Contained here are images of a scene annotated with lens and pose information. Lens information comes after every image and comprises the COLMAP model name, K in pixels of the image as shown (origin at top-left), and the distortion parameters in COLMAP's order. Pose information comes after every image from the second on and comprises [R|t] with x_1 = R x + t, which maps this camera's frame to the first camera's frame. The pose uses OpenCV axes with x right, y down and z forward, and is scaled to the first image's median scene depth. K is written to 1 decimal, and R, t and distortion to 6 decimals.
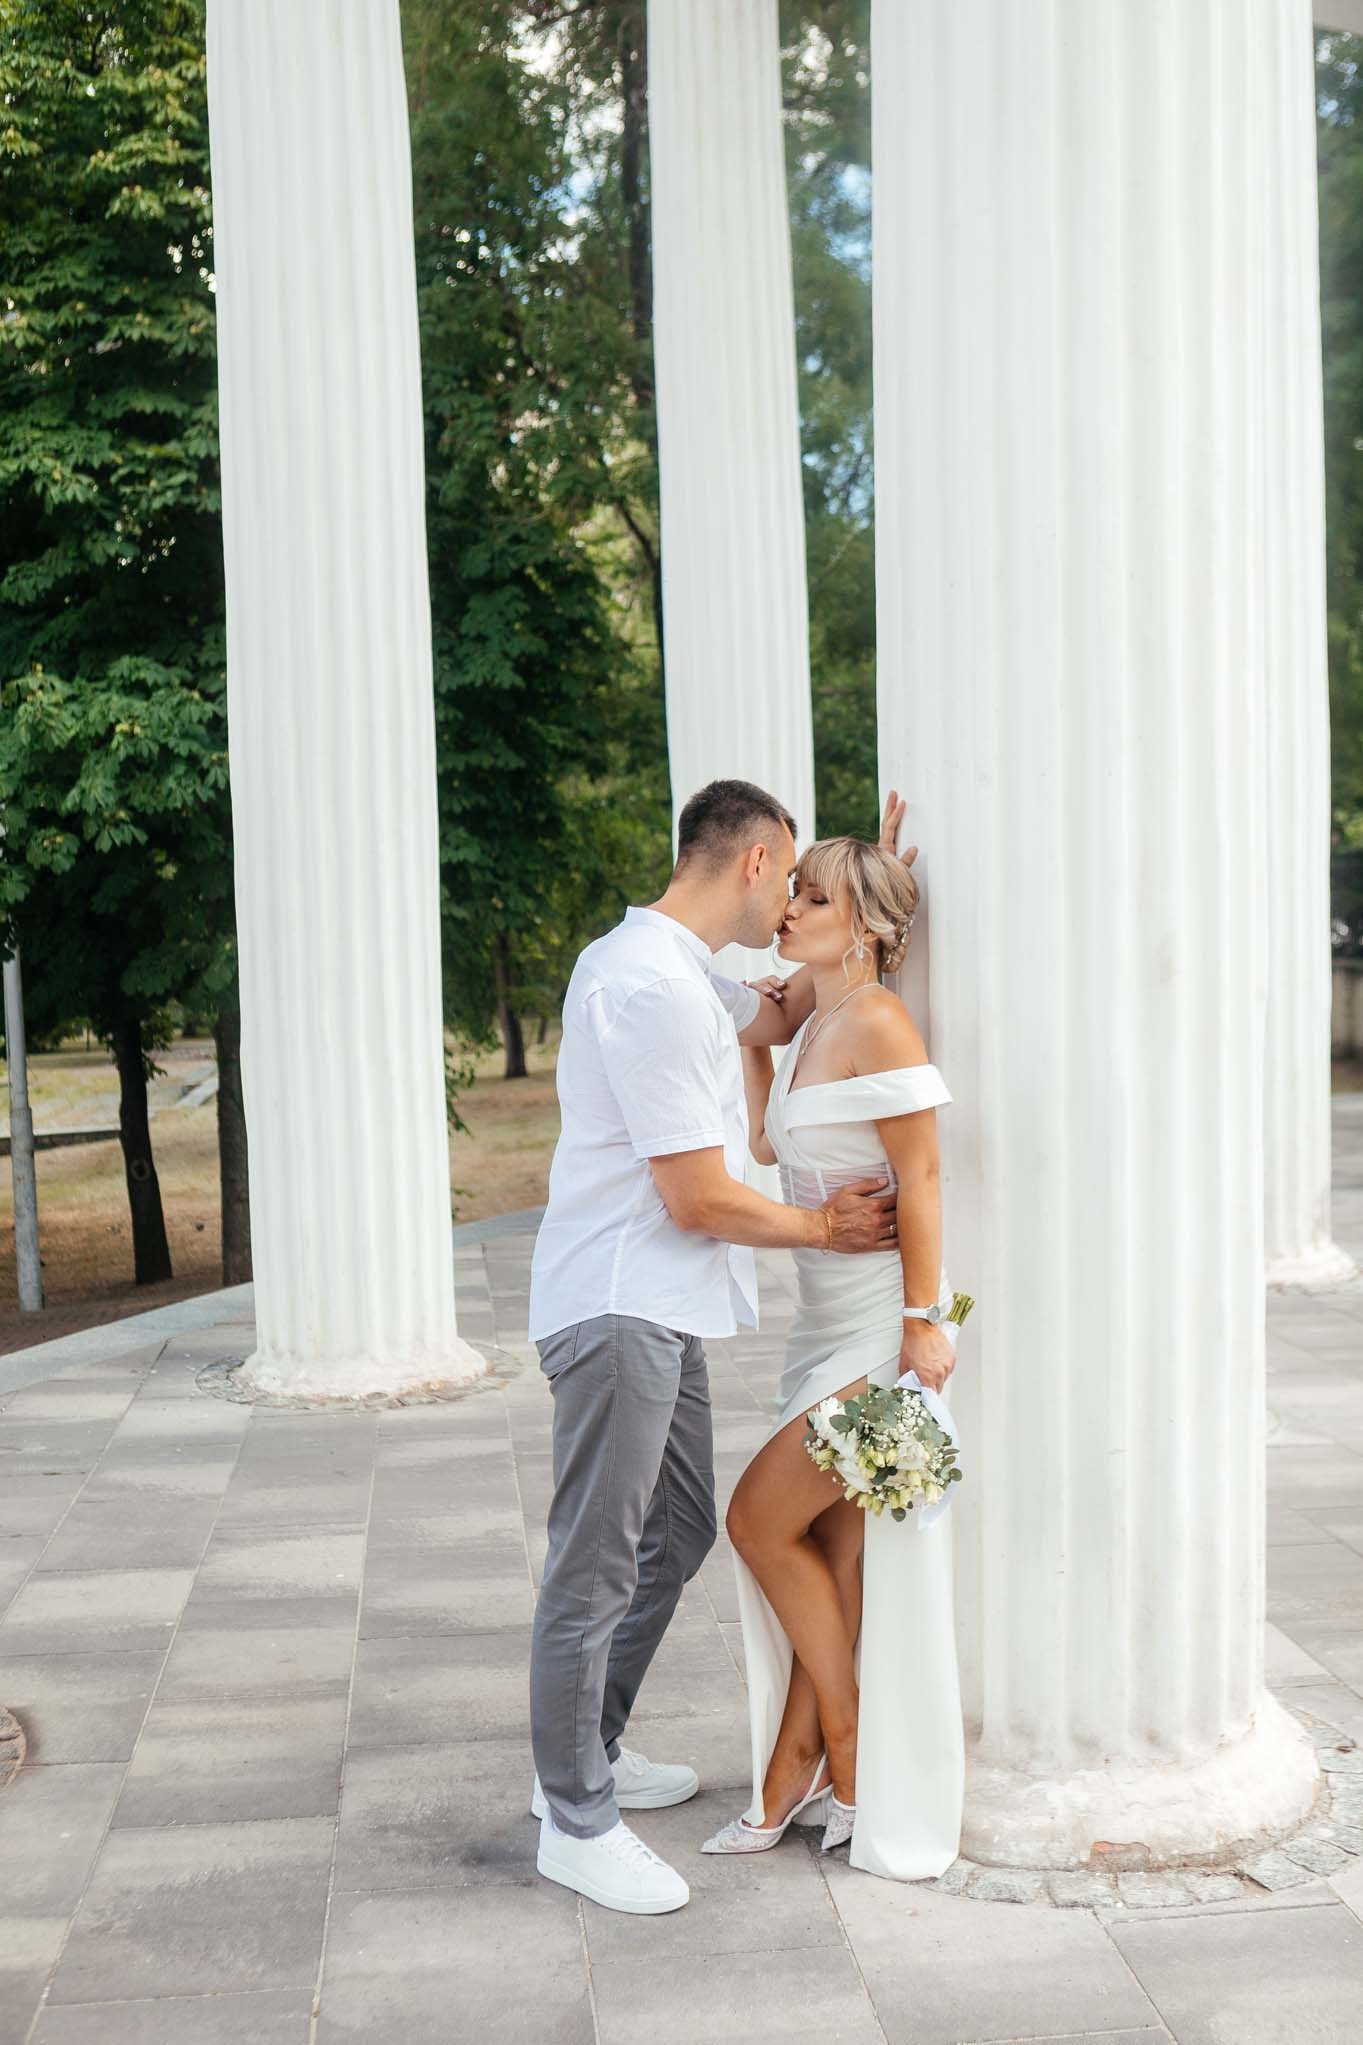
lens RADIAL K [[2169.2, 0, 681.5], [0, 2169.2, 1022.5], [0, 0, 1]] dist [-0.004523, -0.015395]
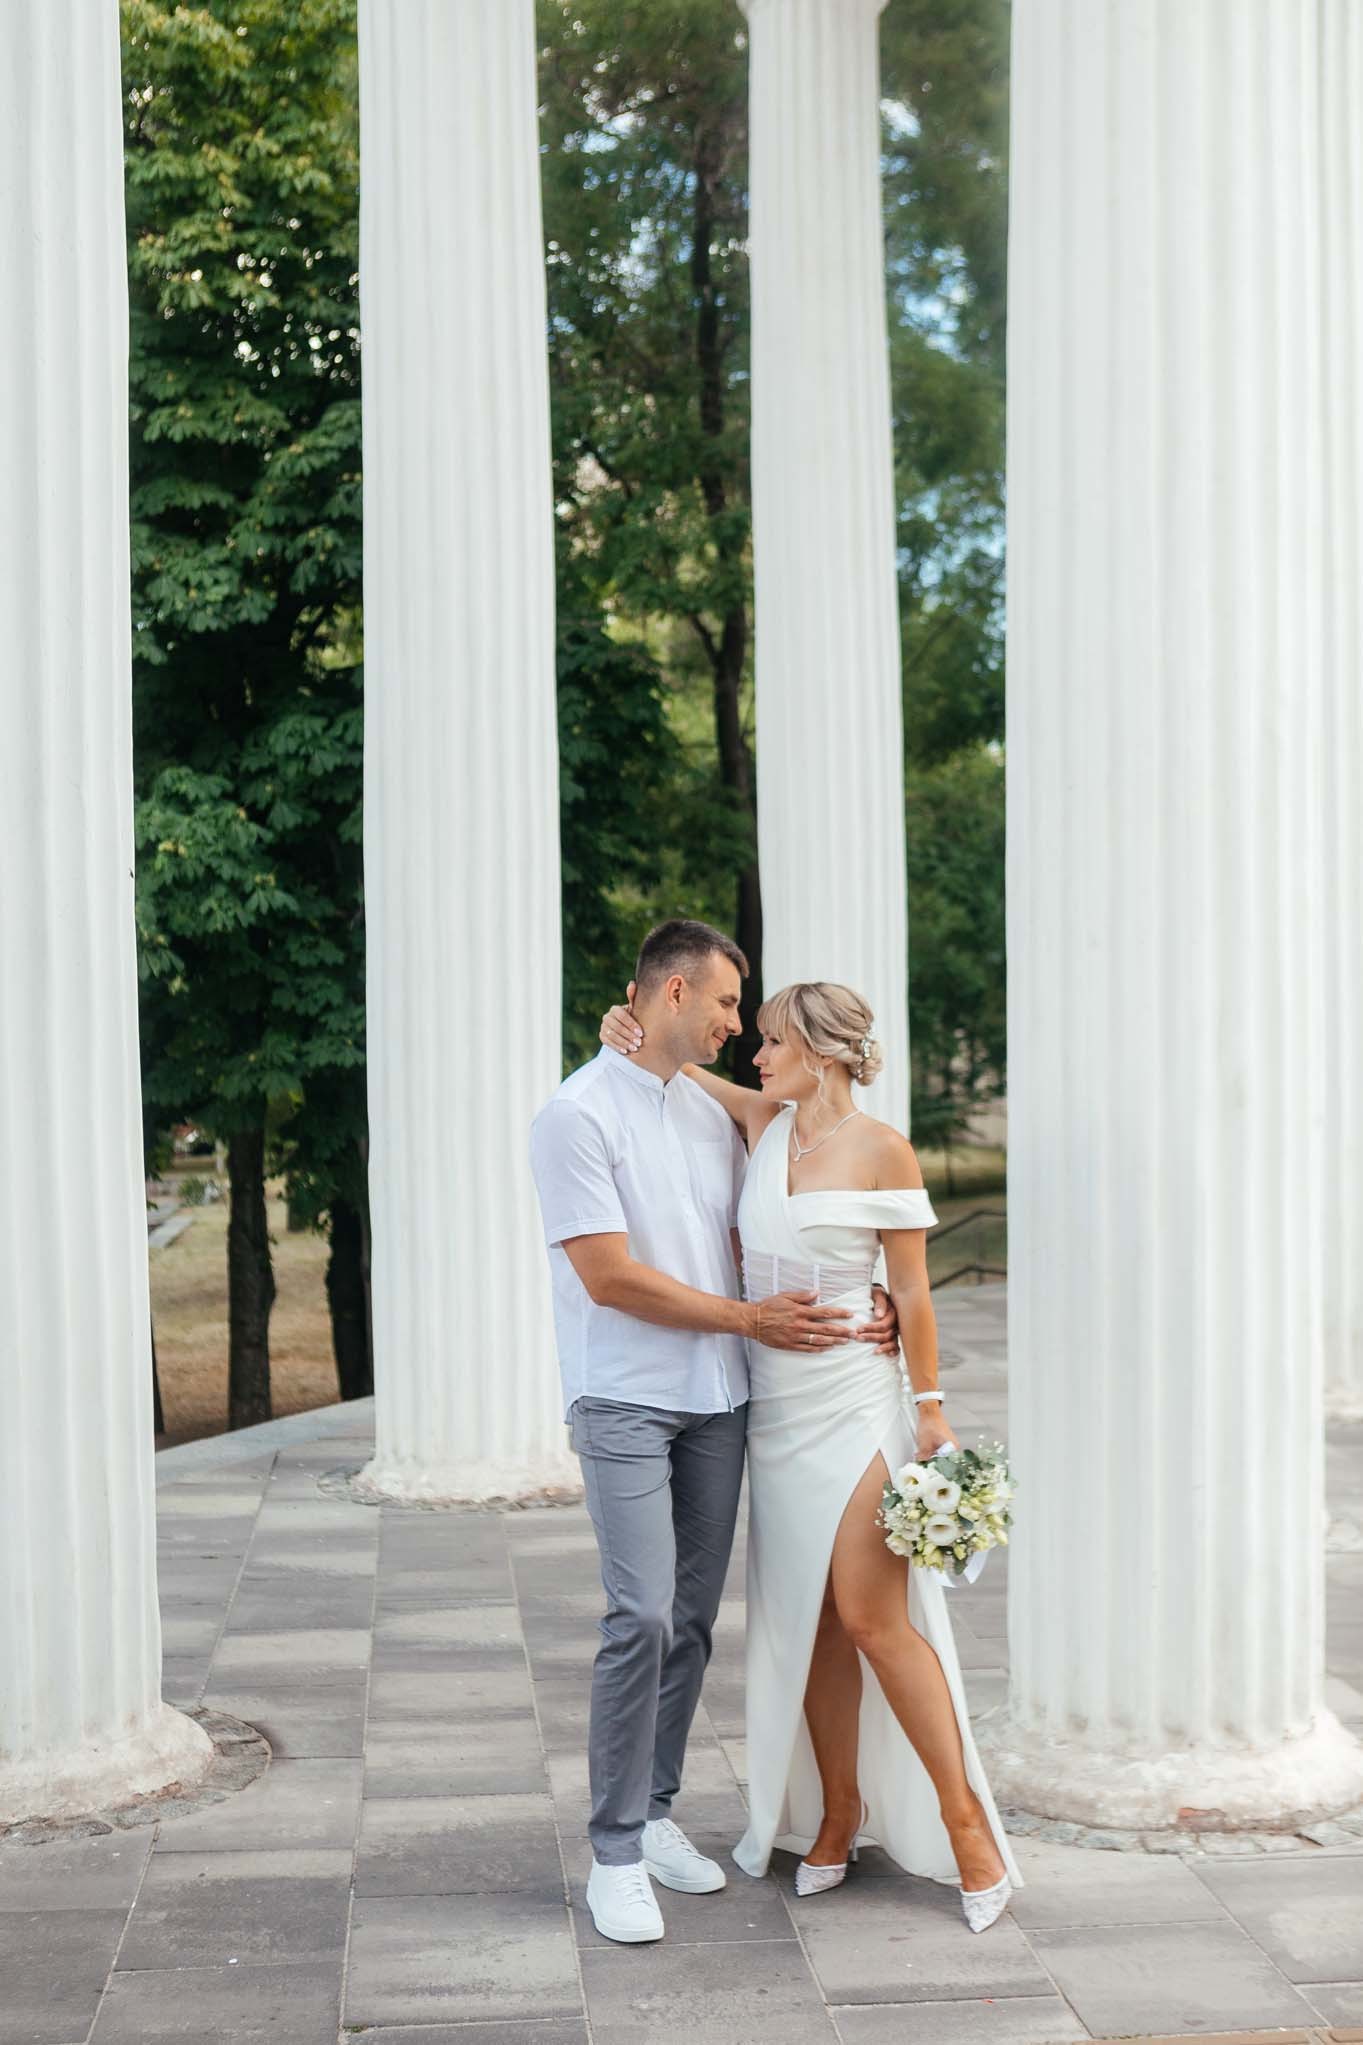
lens RADIAL K [[2589.5, 0, 681.5], [0, 2589.5, 1022.5], [0, 0, 1]] dist [-0.008064, 0.060990]
pose [[0.999879, 0.013738, -0.007313, -0.071166], [-0.014115, 0.998421, -0.054369, 0.014529], [0.006554, 0.054466, 0.998494, -0.399308]]
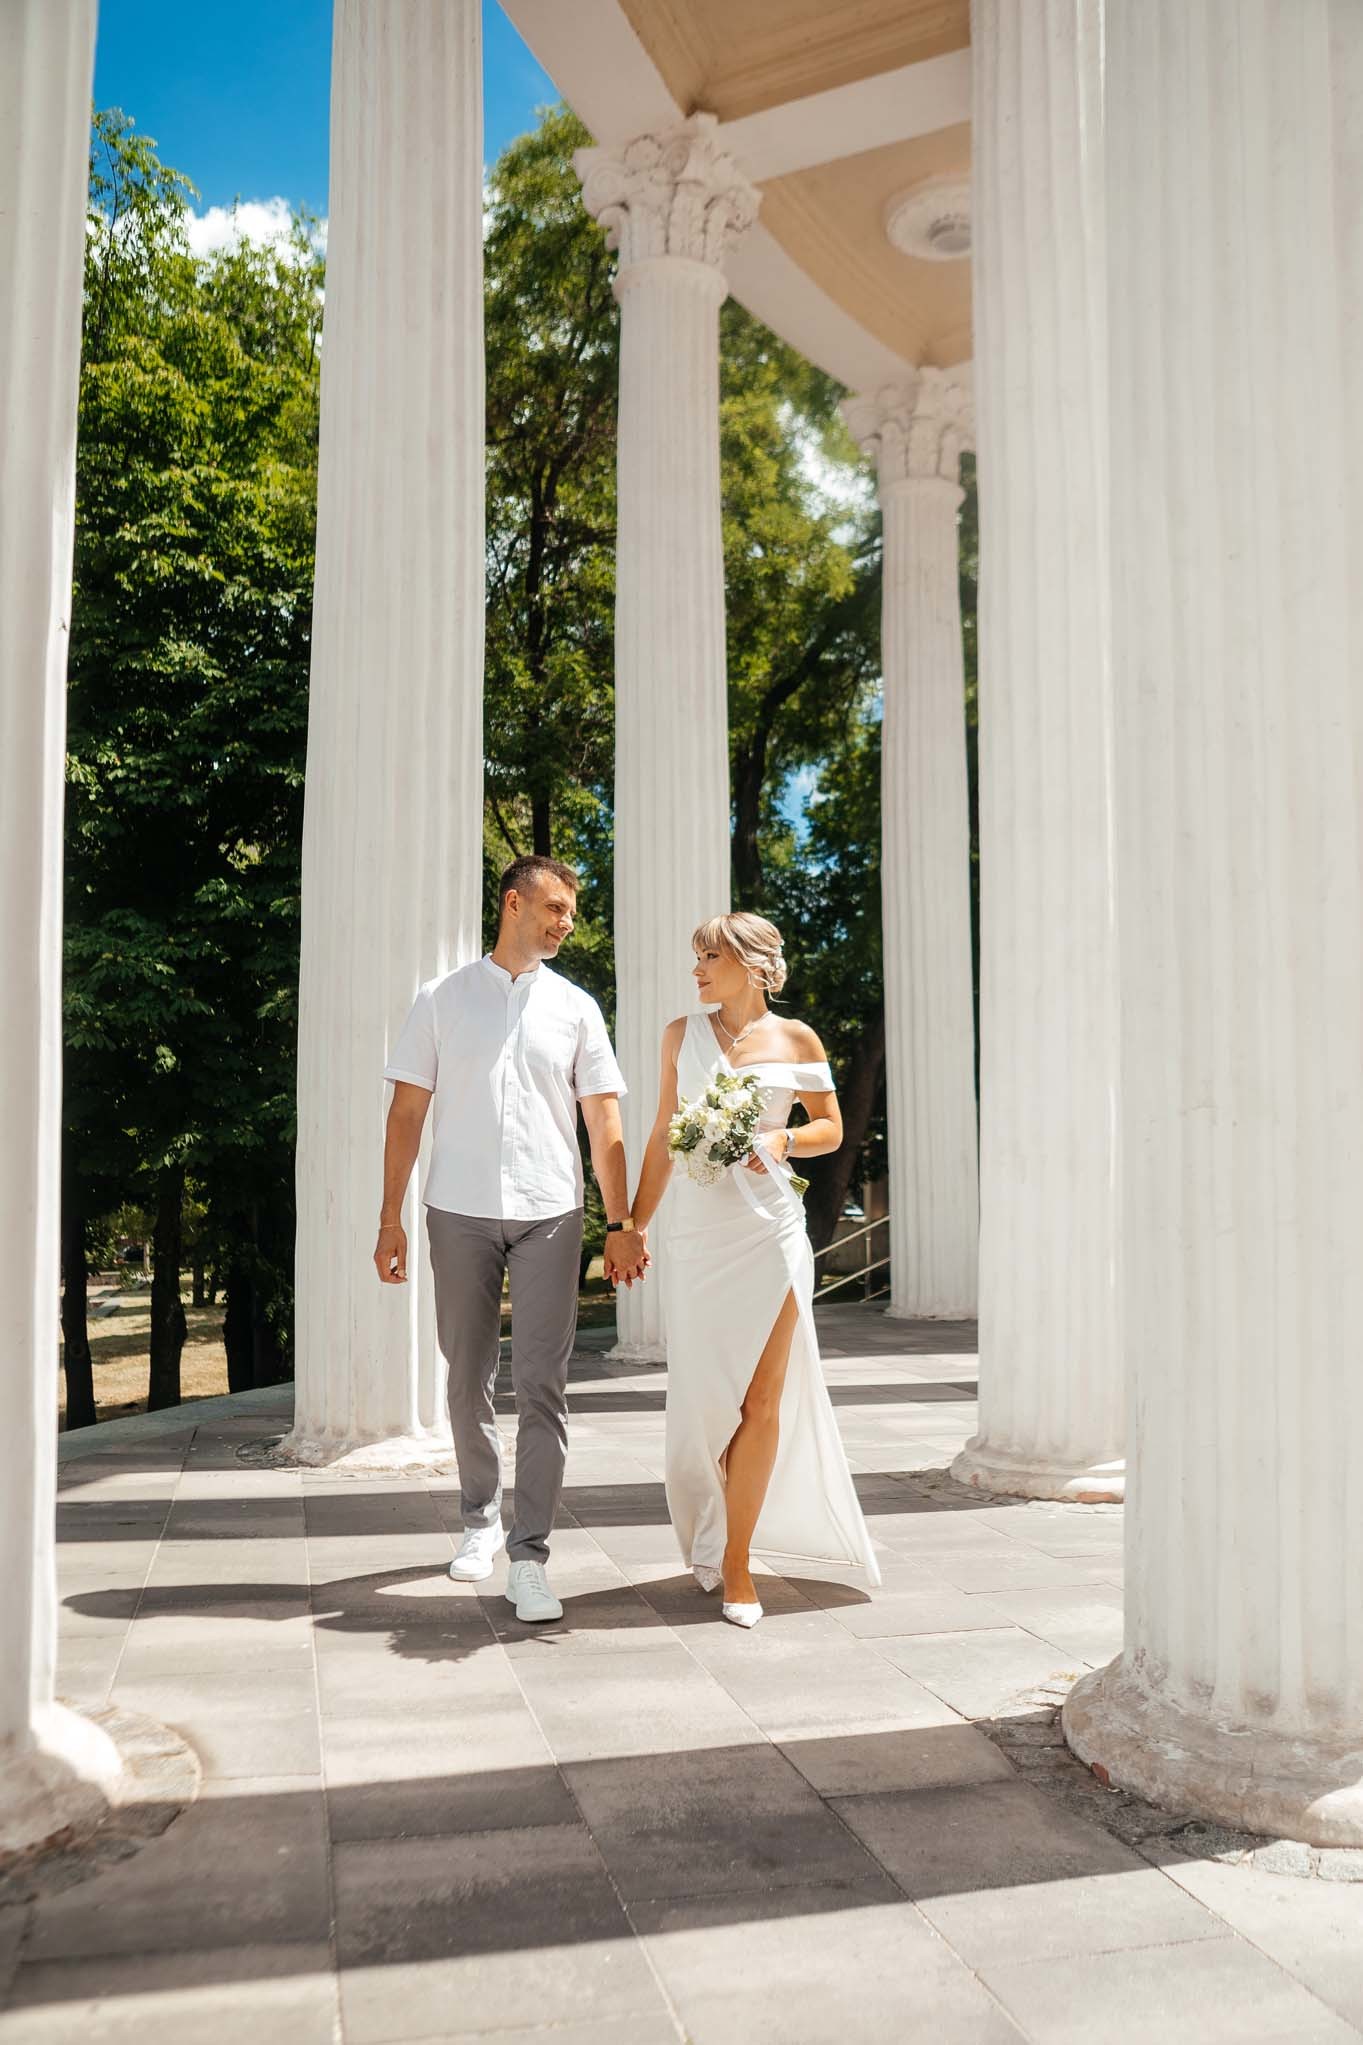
lens RADIAL K [[1619.9, 0, 681.5], [0, 1619.9, 1022.5], [0, 0, 1]] dist [-0.073134, 0.066556]
pose [[0.990679, 0.037805, 0.130865, -0.190801], [-0.016410, 0.986841, -0.160858, 0.125789], [-0.135225, 0.157211, 0.978263, 0.255549]]
